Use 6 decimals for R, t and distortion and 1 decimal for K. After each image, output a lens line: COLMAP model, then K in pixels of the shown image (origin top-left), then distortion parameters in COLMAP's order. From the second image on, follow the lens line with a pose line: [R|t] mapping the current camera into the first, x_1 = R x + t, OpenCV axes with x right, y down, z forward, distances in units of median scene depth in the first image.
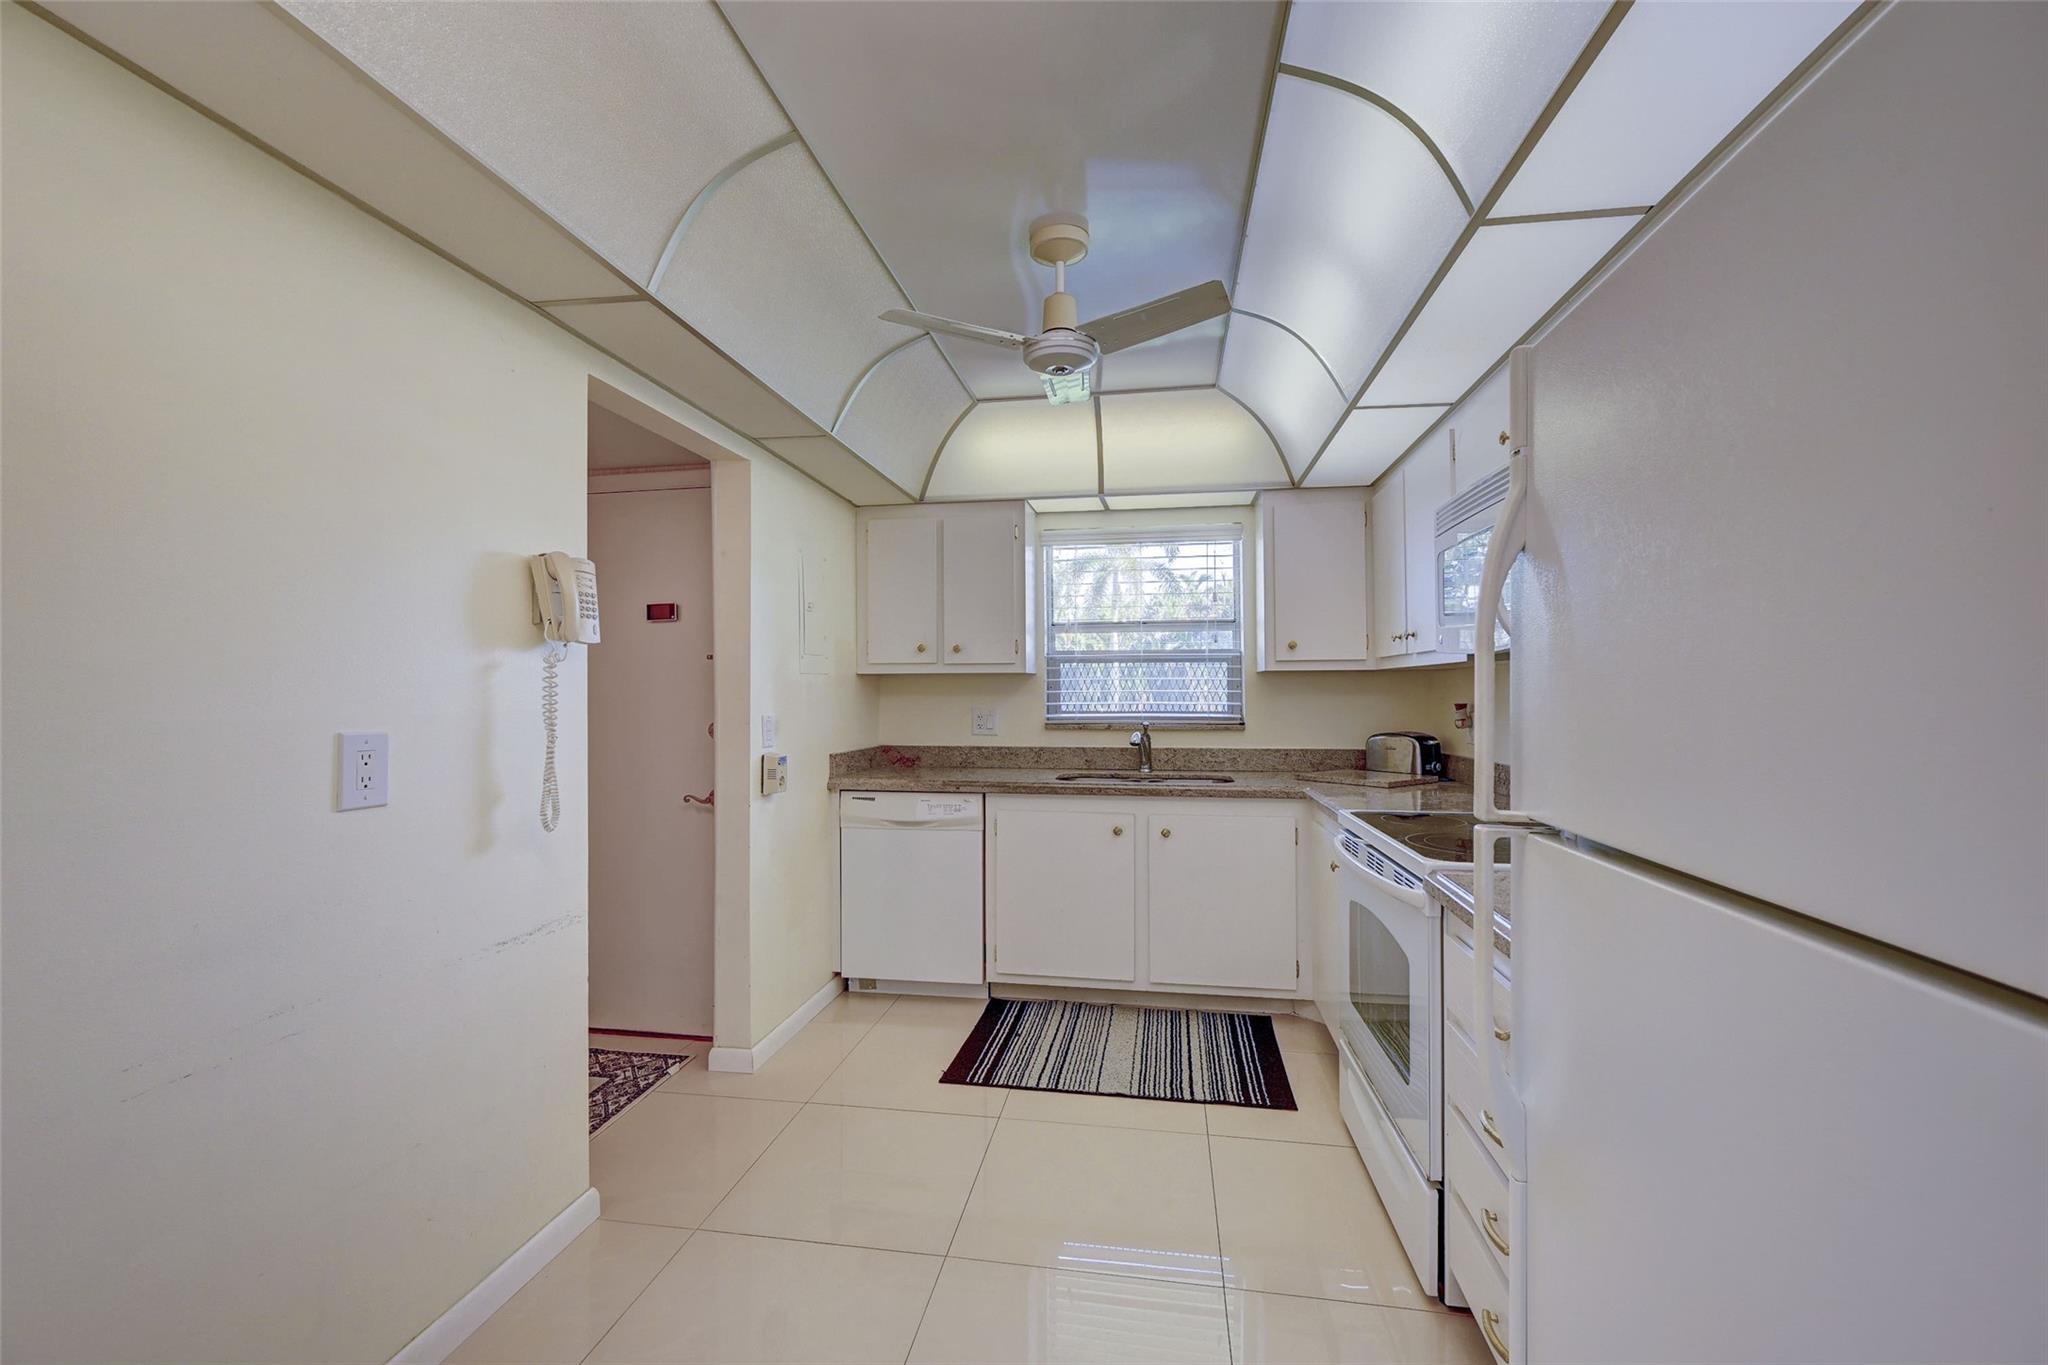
lens RADIAL K [[806.2, 0, 1027.0], [0, 806.2, 683.4], [0, 0, 1]] dist [-0.003840, 0.001085]
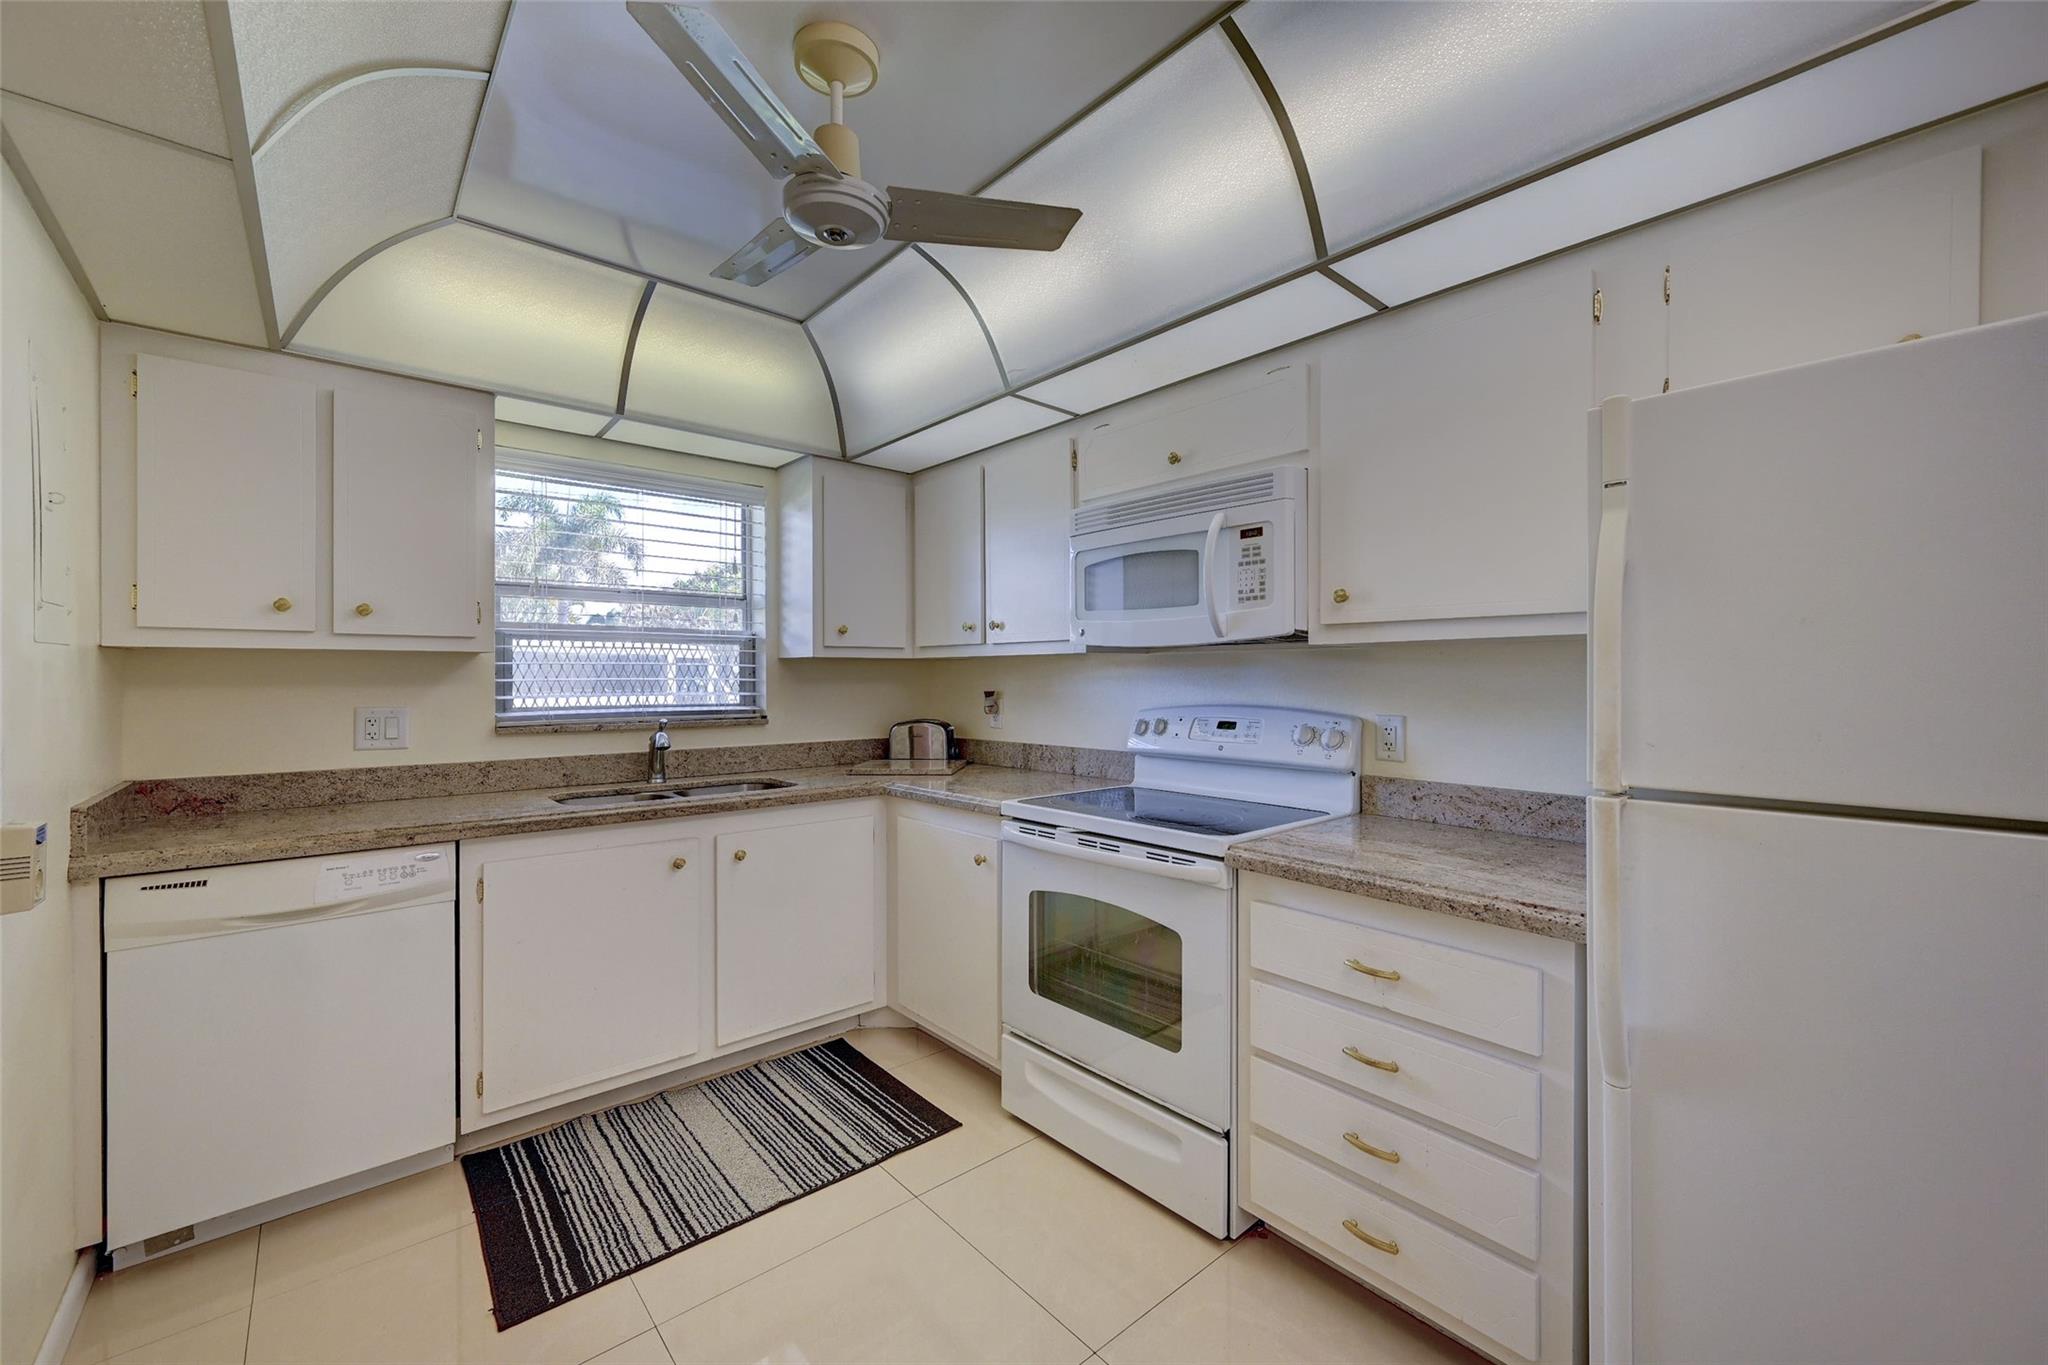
lens RADIAL K [[806.2, 0, 1028.3], [0, 806.2, 678.2], [0, 0, 1]] dist [-0.003840, 0.001085]
pose [[0.644518, 0.002018, 0.764587, -0.238201], [-0.007765, 0.999962, 0.003906, 0.002552], [-0.764550, -0.008454, 0.644509, 0.240525]]
